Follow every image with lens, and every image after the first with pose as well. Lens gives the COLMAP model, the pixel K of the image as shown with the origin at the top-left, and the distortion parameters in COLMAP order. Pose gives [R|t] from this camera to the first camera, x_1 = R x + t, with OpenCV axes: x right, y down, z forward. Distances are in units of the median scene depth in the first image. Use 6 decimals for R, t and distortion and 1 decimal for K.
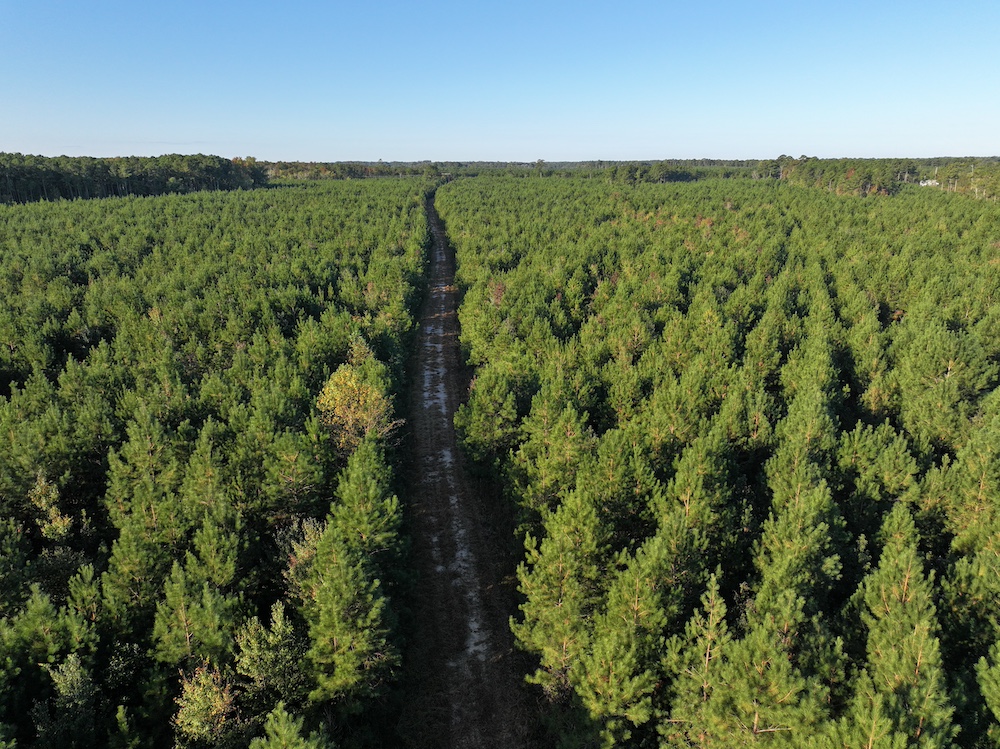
lens RADIAL K [[695.7, 0, 500.0], [0, 695.7, 374.5], [0, 0, 1]] dist [0.025327, 0.000655]
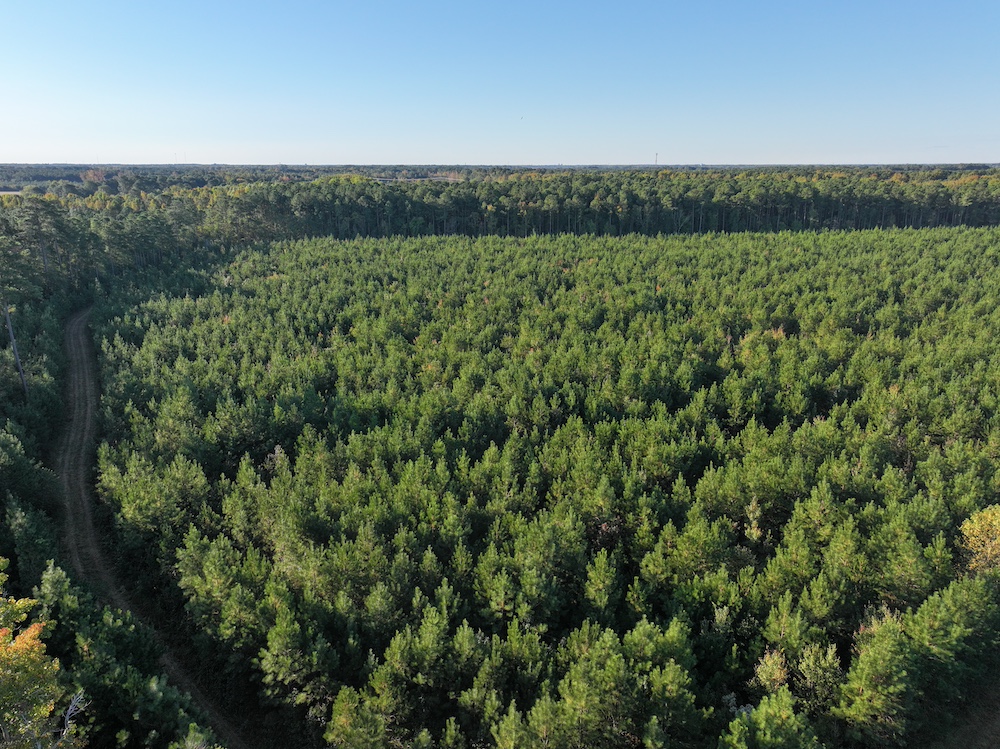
lens RADIAL K [[695.7, 0, 500.0], [0, 695.7, 374.5], [0, 0, 1]] dist [0.025327, 0.000655]
pose [[0.488056, 0.236724, -0.840097, 0.431506], [-0.240741, 0.961691, 0.131128, -0.248750], [0.838955, 0.138248, 0.526348, -0.482931]]
